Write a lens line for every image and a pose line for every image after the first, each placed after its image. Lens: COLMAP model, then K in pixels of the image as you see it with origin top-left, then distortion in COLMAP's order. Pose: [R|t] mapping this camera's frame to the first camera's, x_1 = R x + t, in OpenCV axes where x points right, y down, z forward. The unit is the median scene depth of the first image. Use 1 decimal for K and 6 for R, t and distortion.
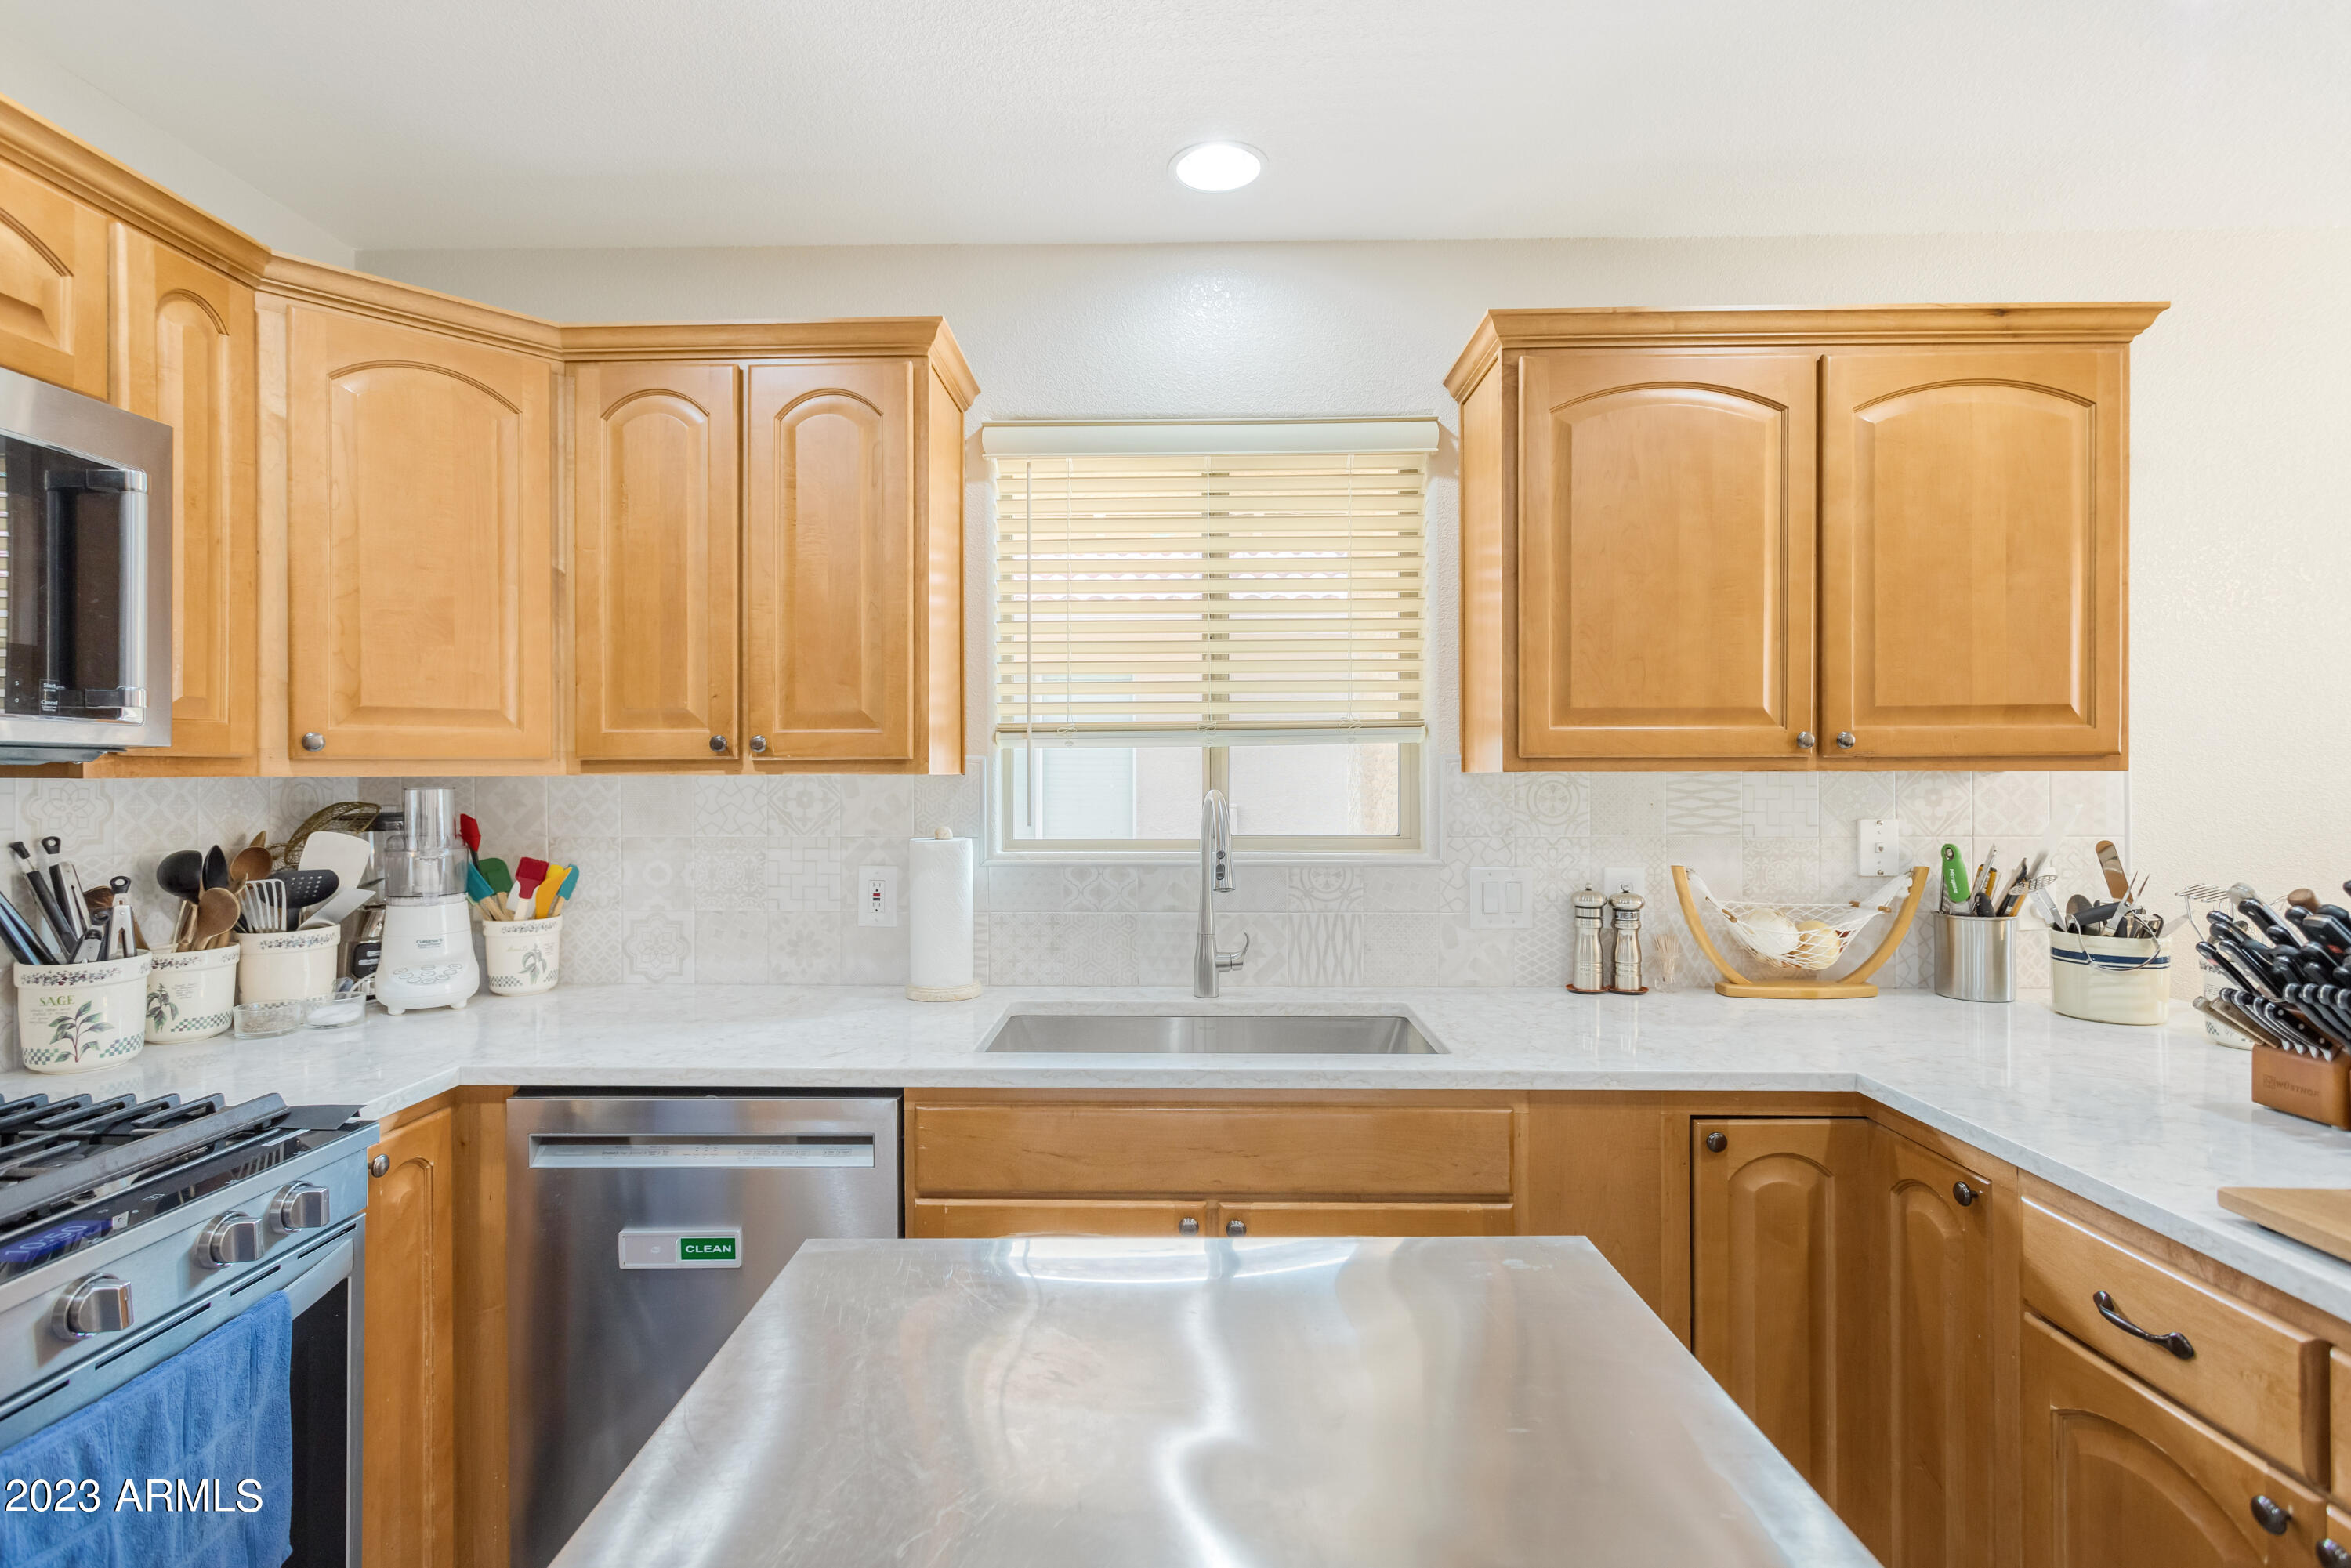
lens RADIAL K [[1127.8, 0, 1175.5], [0, 1127.8, 784.0], [0, 0, 1]] dist [-0.001578, -0.000411]
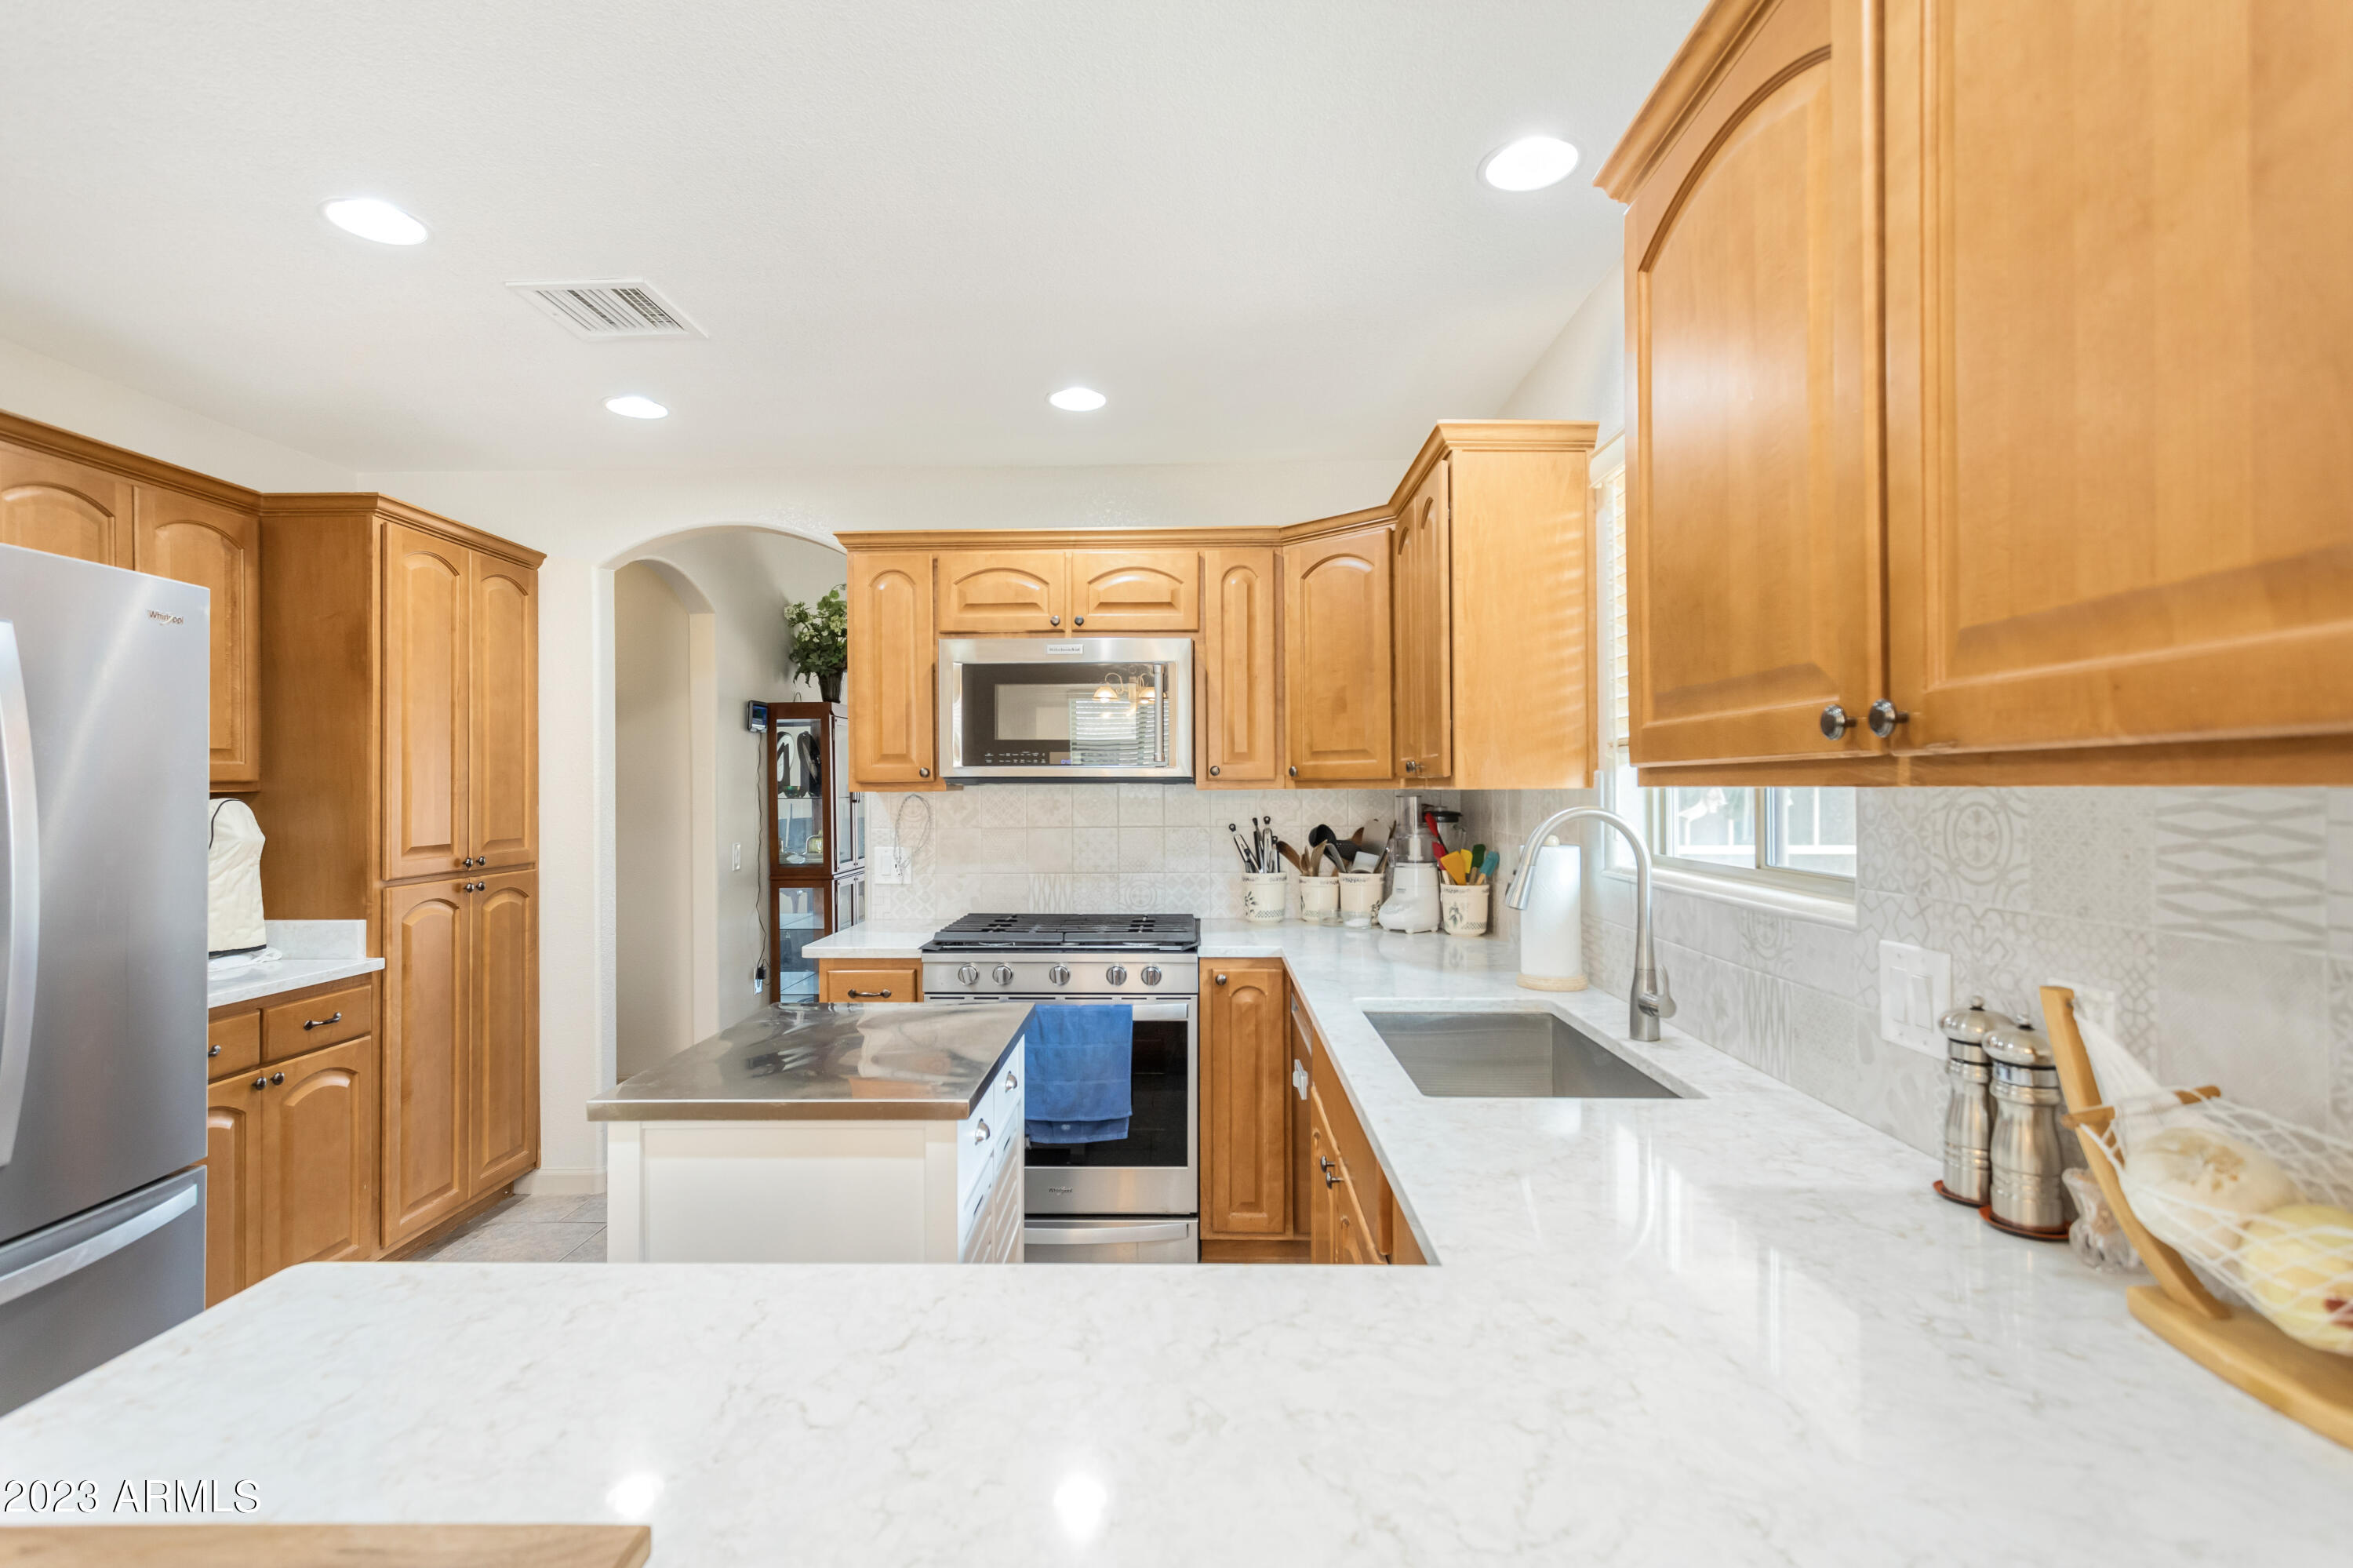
lens RADIAL K [[1128.9, 0, 1176.5], [0, 1128.9, 784.0], [0, 0, 1]] dist [-0.001578, -0.000411]
pose [[-0.008847, -0.001273, -0.999960, 0.886221], [-0.004624, 0.999989, -0.001232, -0.009469], [0.999950, 0.004613, -0.008852, 0.616041]]
